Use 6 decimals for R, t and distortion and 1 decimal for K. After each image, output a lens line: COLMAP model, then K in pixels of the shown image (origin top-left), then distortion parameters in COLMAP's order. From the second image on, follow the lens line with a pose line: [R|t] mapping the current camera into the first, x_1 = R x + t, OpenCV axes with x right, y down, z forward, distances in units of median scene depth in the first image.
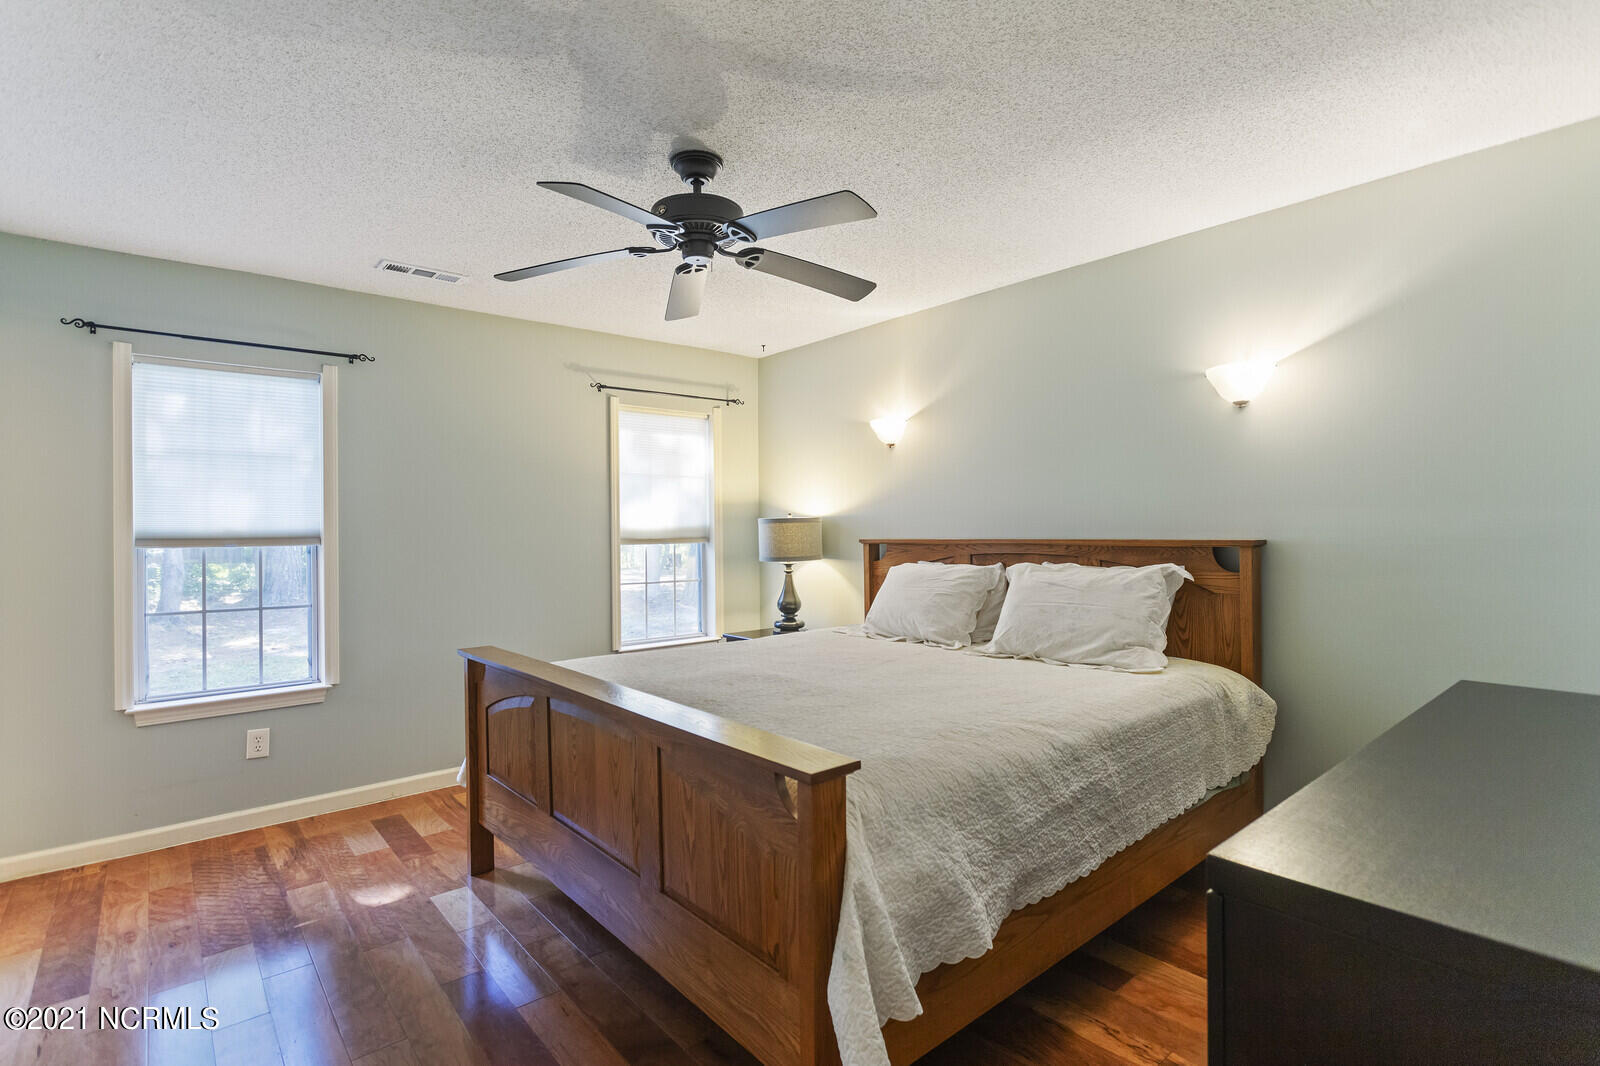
lens RADIAL K [[773.3, 0, 795.3], [0, 773.3, 530.3], [0, 0, 1]] dist [-0.001538, -0.000039]
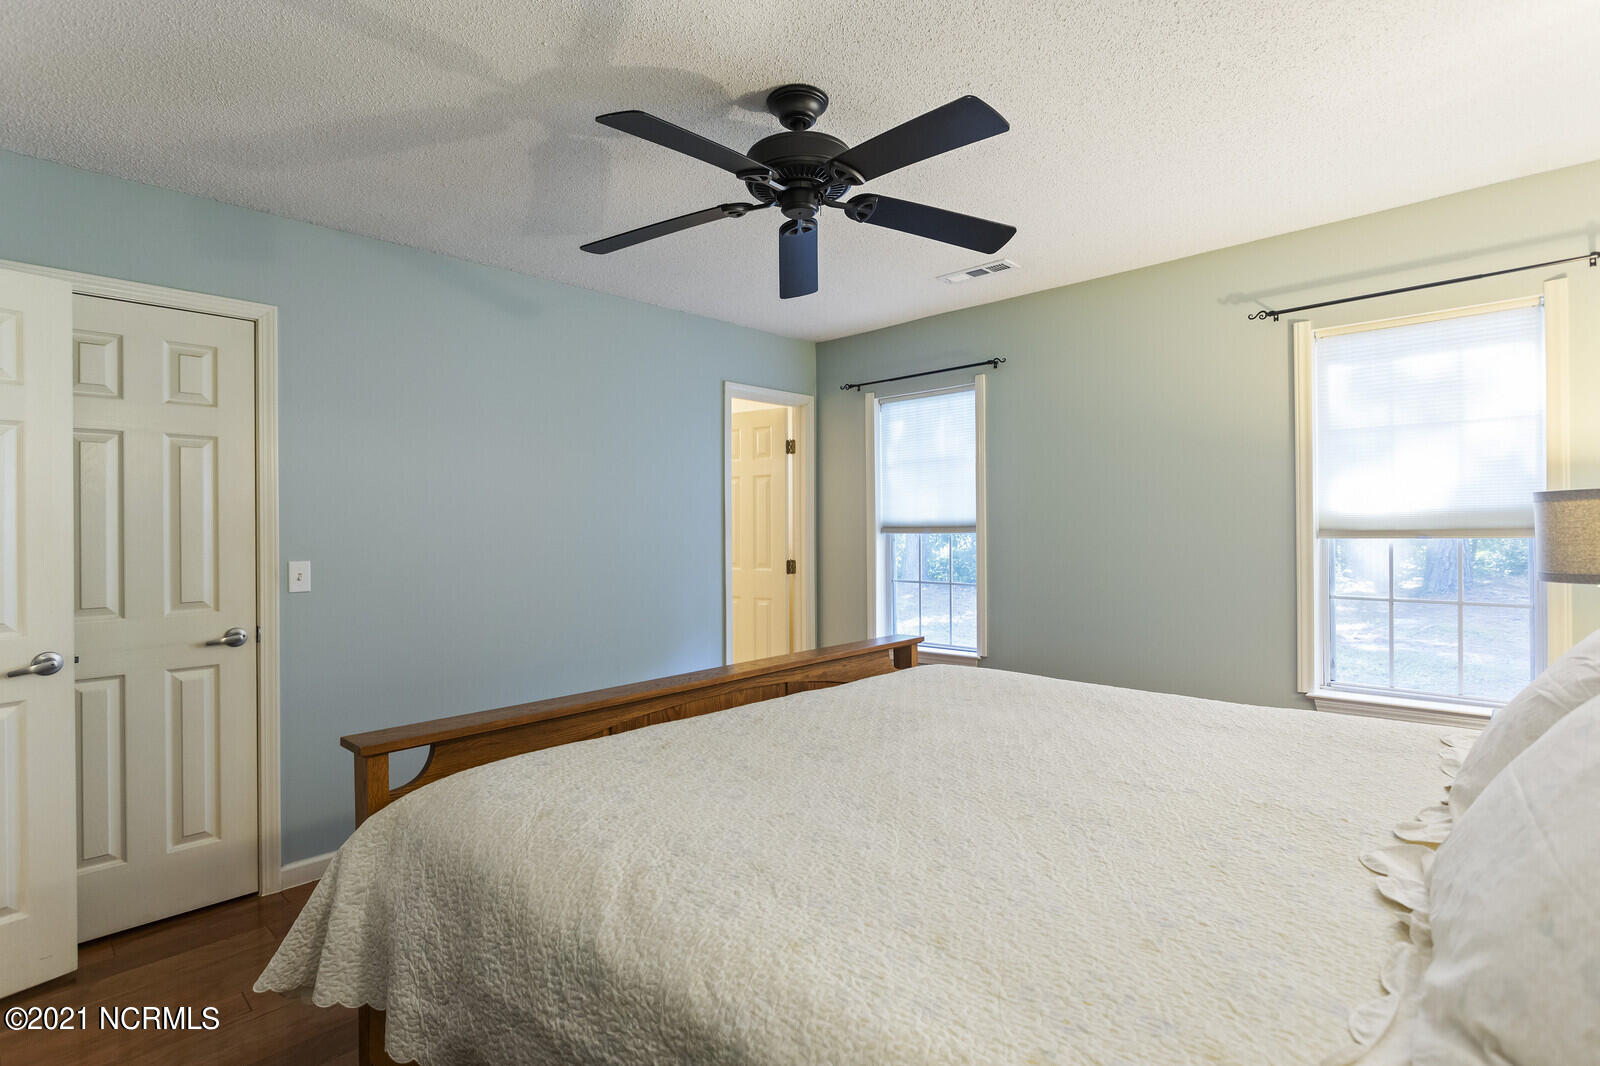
lens RADIAL K [[773.3, 0, 795.3], [0, 773.3, 530.3], [0, 0, 1]] dist [-0.001538, -0.000039]
pose [[0.116365, 0.010093, -0.993155, 0.494985], [0.008350, 0.999903, 0.011140, 0.000430], [0.993171, -0.009589, 0.116270, 0.597277]]
